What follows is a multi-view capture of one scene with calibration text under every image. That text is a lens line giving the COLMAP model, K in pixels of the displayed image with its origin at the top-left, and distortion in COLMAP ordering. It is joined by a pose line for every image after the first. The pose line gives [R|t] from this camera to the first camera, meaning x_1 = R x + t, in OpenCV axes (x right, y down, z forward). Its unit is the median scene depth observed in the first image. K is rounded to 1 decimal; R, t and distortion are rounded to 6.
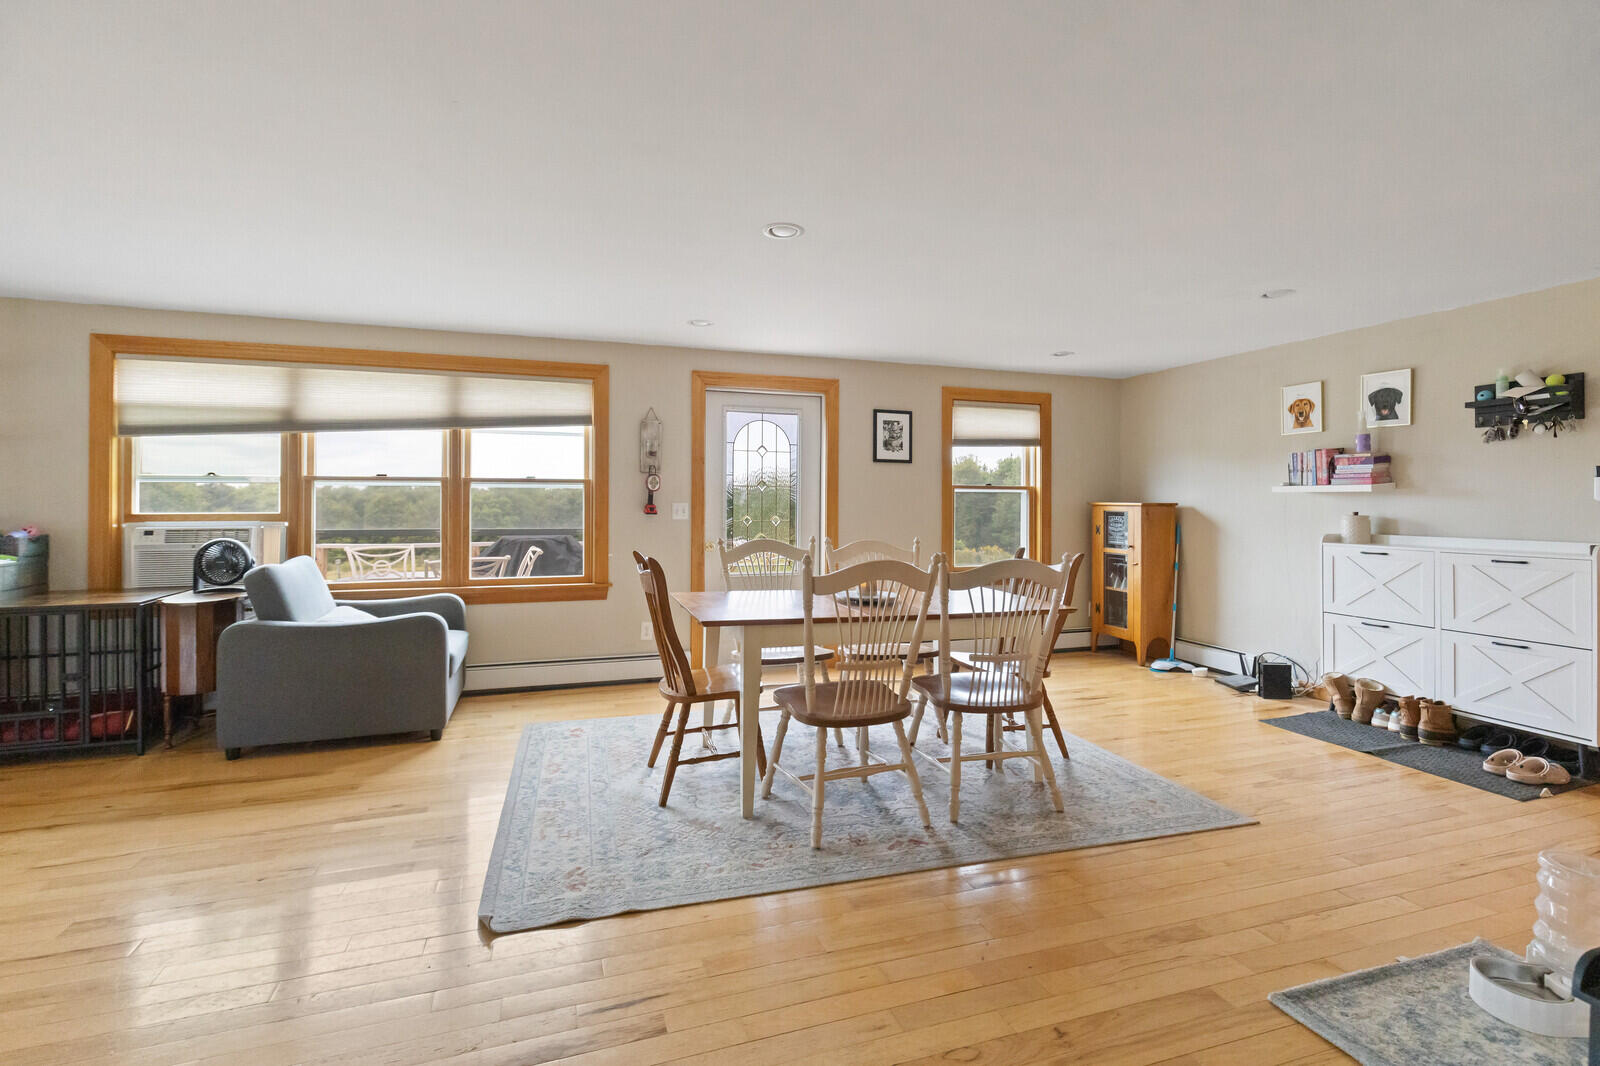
lens RADIAL K [[734.1, 0, 796.5], [0, 734.1, 487.8], [0, 0, 1]] dist [-0.002012, -0.000723]
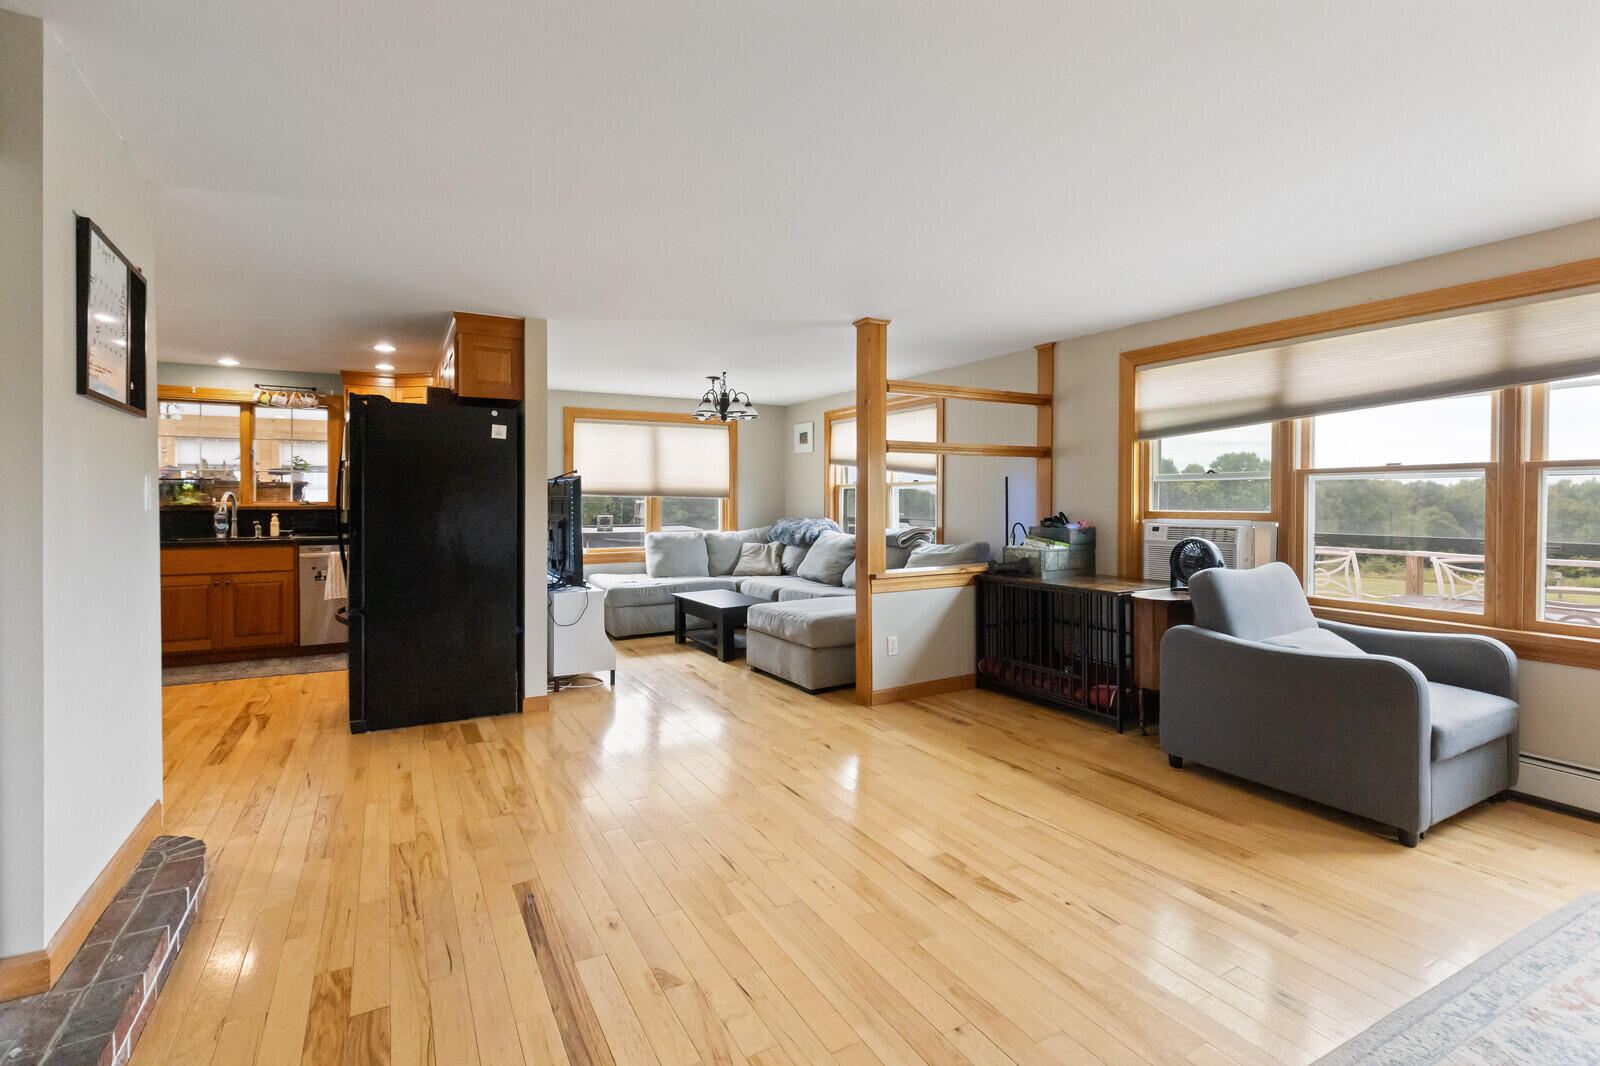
lens RADIAL K [[729.0, 0, 788.7], [0, 729.0, 503.4], [0, 0, 1]] dist [0.000826, -0.000407]
pose [[0.178444, 0.002634, -0.983947, 0.067872], [0.019578, 0.999789, 0.006227, 0.007207], [0.983755, -0.020375, 0.178354, 0.280147]]
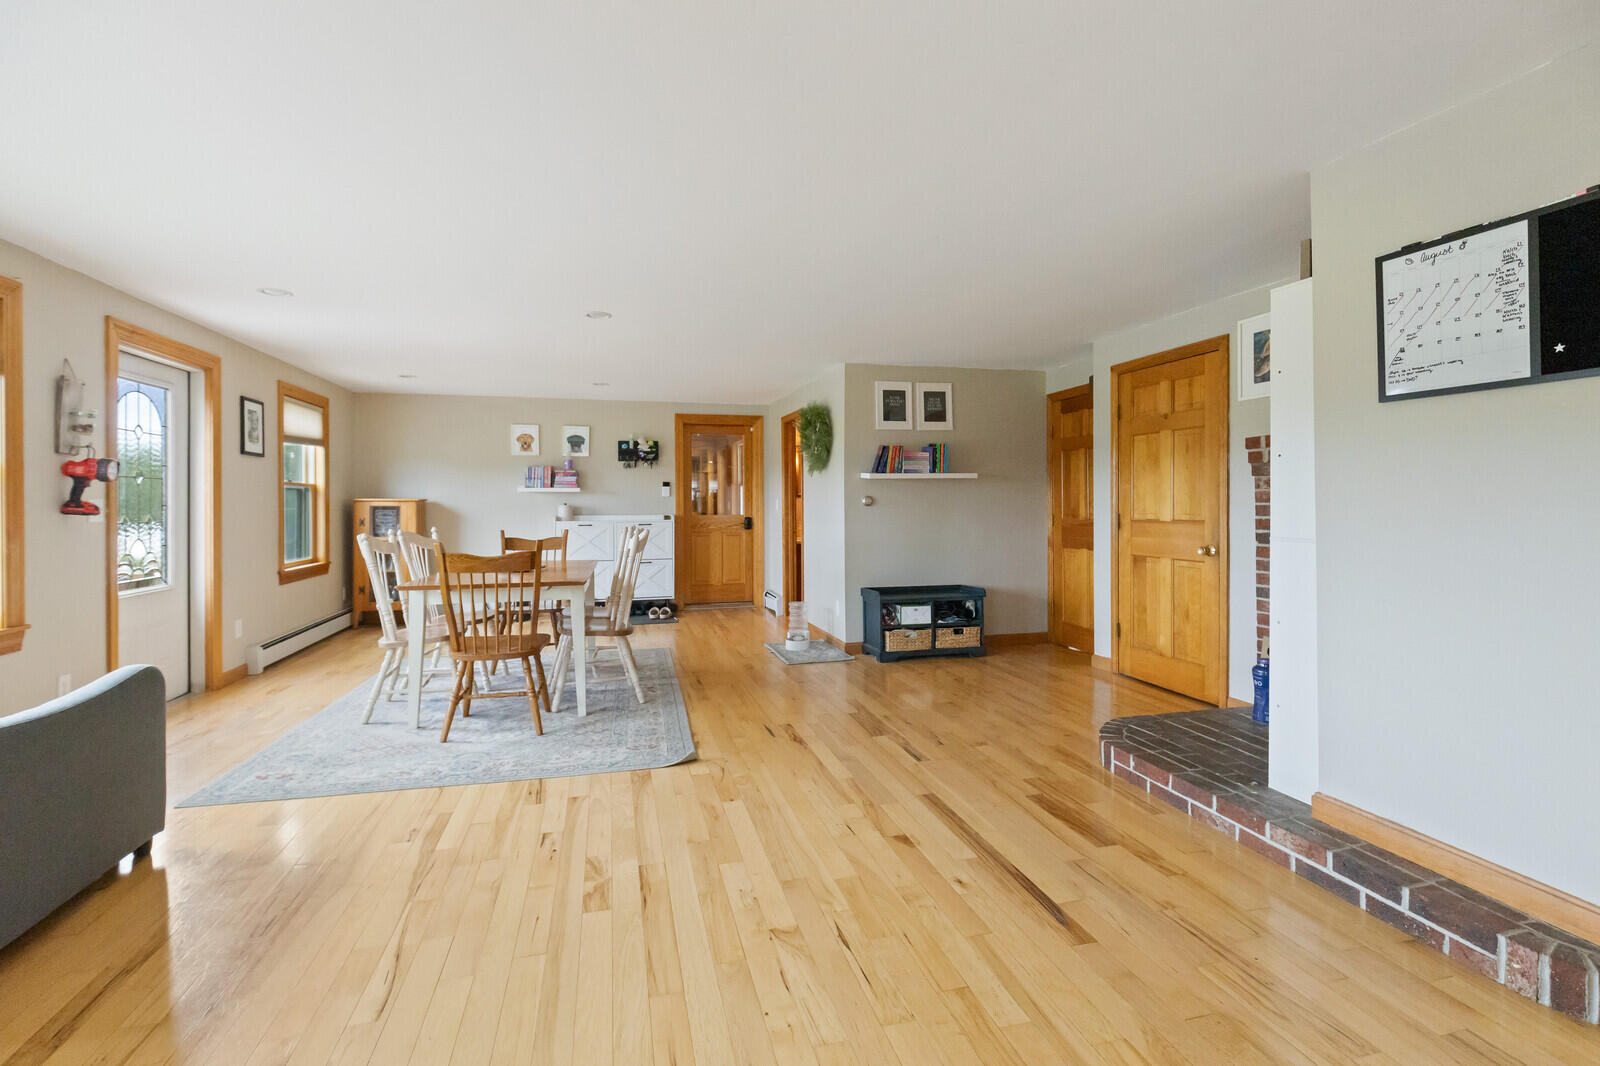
lens RADIAL K [[734.1, 0, 796.5], [0, 734.1, 487.8], [0, 0, 1]] dist [-0.002012, -0.000723]
pose [[0.066151, 0.014057, 0.997711, -0.985690], [-0.013476, 0.999822, -0.013193, 0.011811], [-0.997719, -0.012573, 0.066328, 0.331503]]
